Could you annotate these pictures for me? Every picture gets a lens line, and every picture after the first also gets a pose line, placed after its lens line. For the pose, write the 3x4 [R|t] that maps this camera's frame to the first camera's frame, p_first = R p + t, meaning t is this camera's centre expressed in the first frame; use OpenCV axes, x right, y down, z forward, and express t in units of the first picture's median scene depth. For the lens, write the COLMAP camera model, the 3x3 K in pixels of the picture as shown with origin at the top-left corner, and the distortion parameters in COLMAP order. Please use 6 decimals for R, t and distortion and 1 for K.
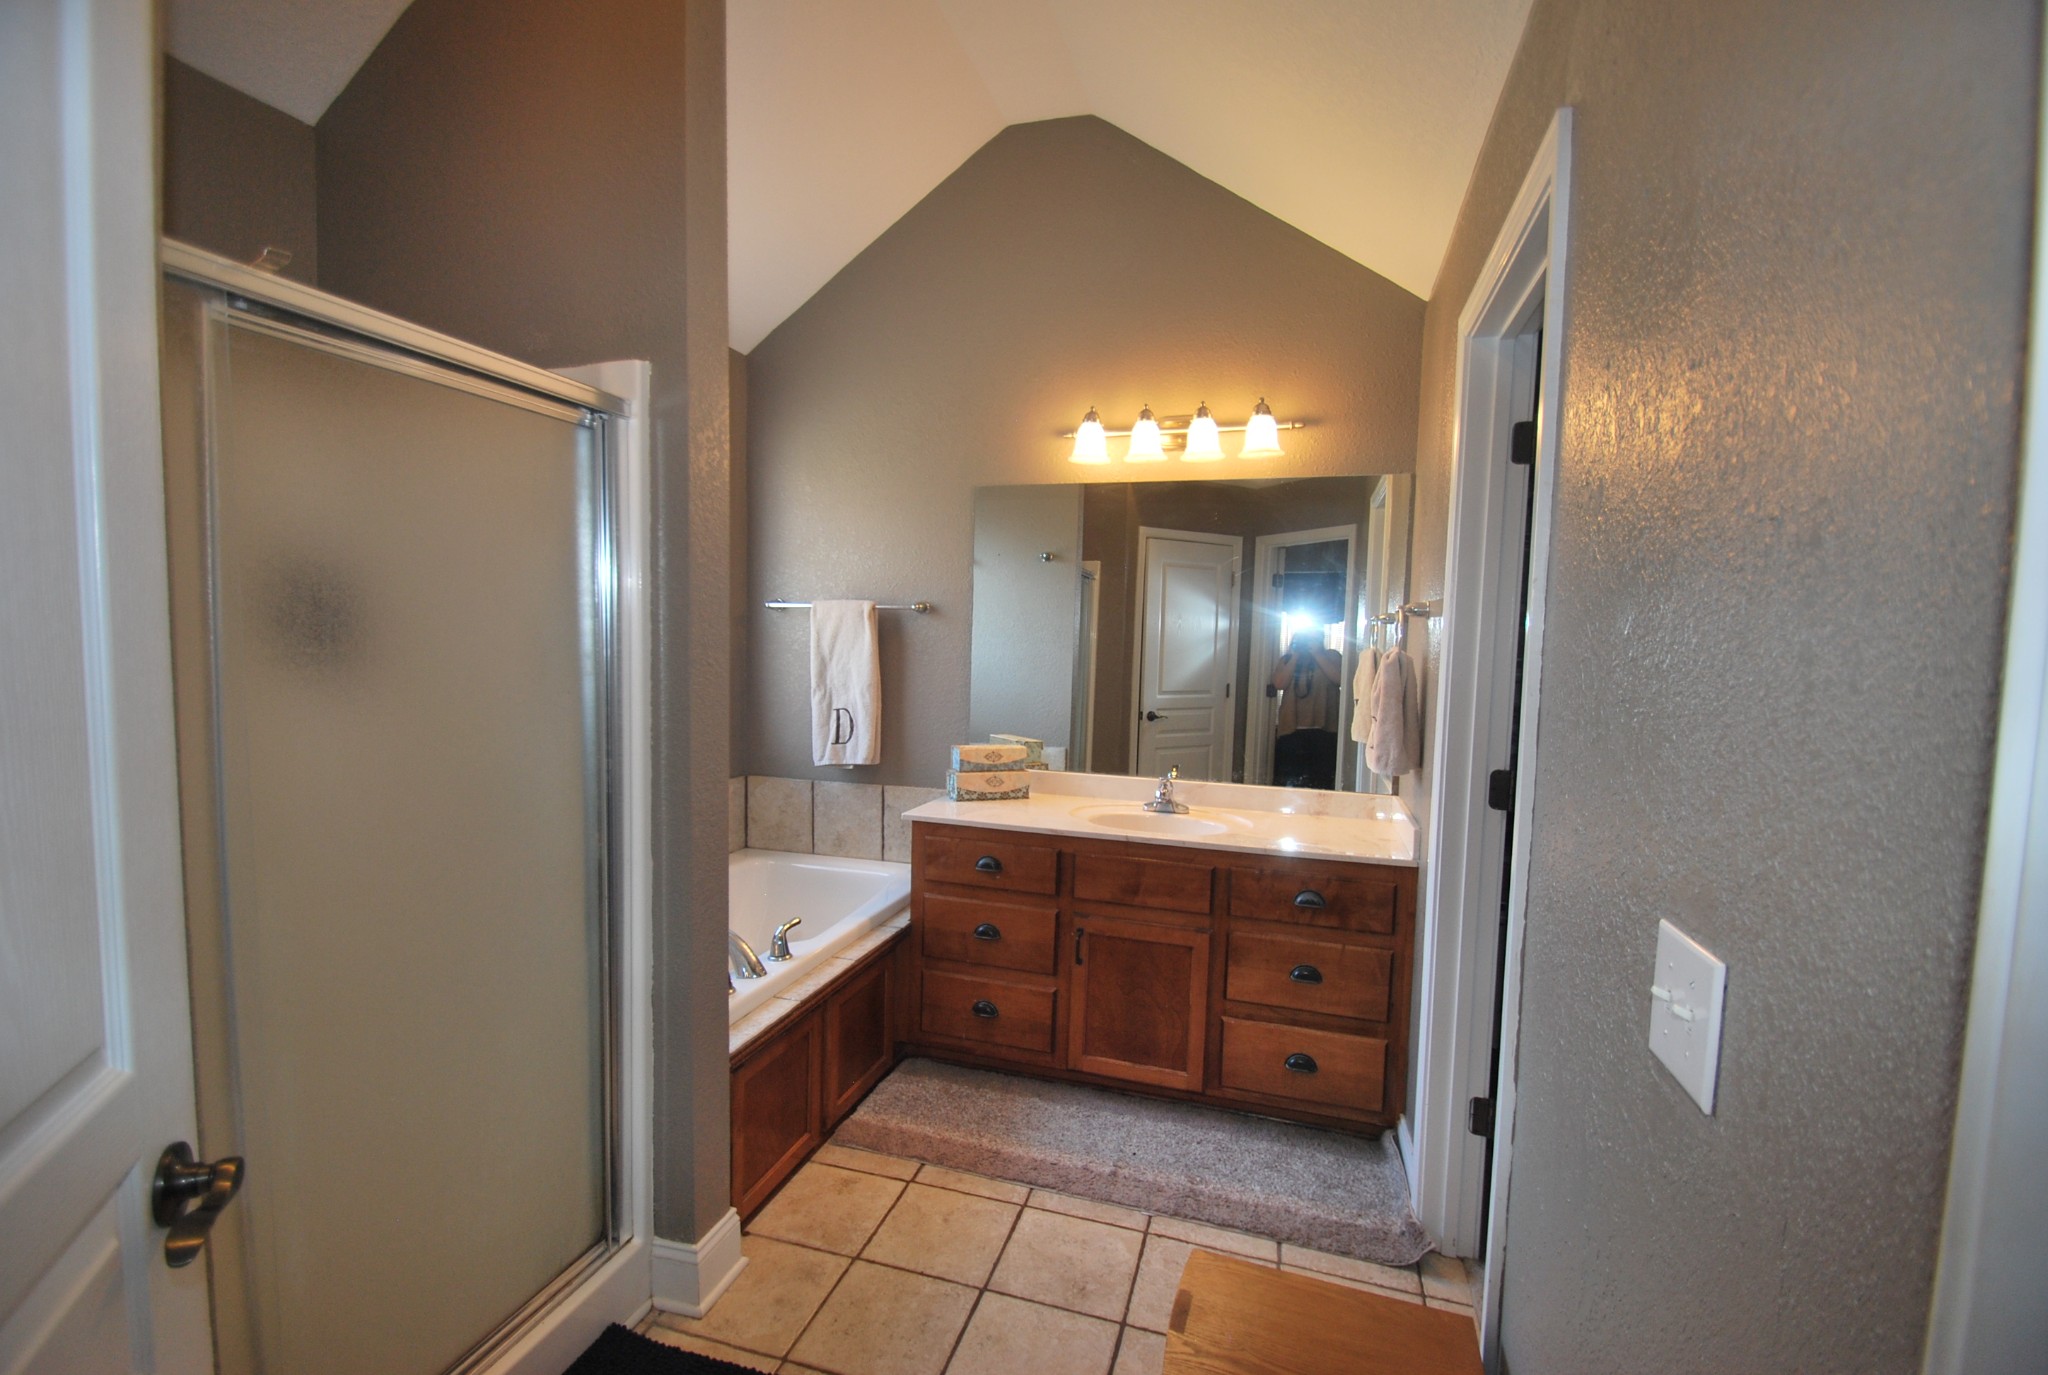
lens RADIAL K [[926.5, 0, 1016.8], [0, 926.5, 695.2], [0, 0, 1]] dist [0.005587, -0.000045]
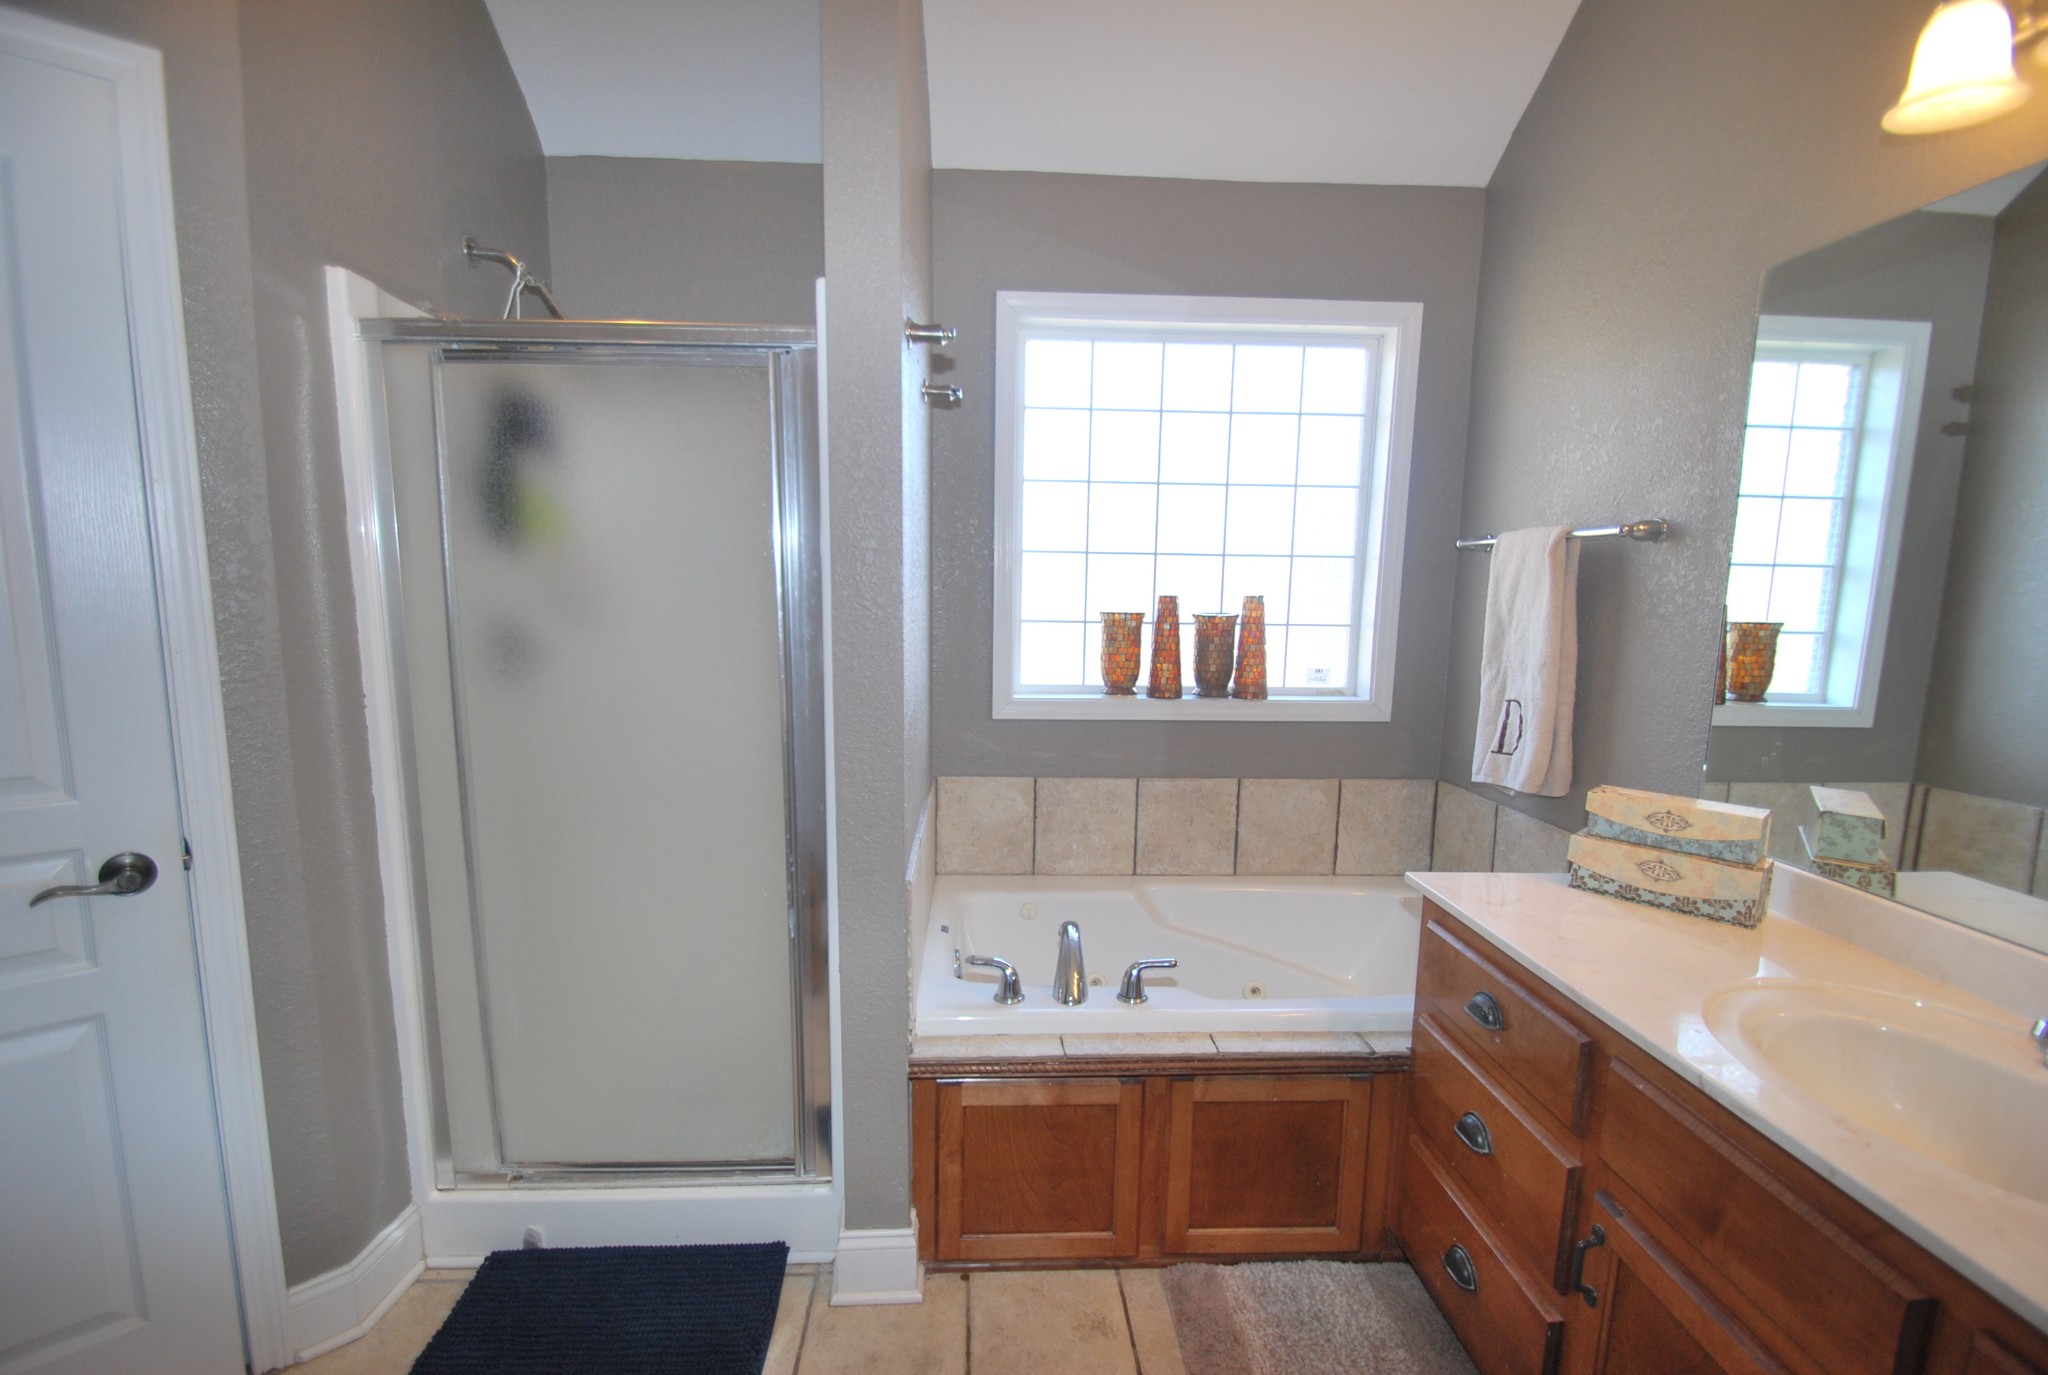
lens RADIAL K [[926.5, 0, 1016.1], [0, 926.5, 702.5], [0, 0, 1]] dist [0.005587, -0.000045]
pose [[0.331499, 0.103616, -0.937748, 0.309817], [-0.066650, 0.994039, 0.086275, -0.016698], [0.941098, 0.033901, 0.336429, 0.483878]]
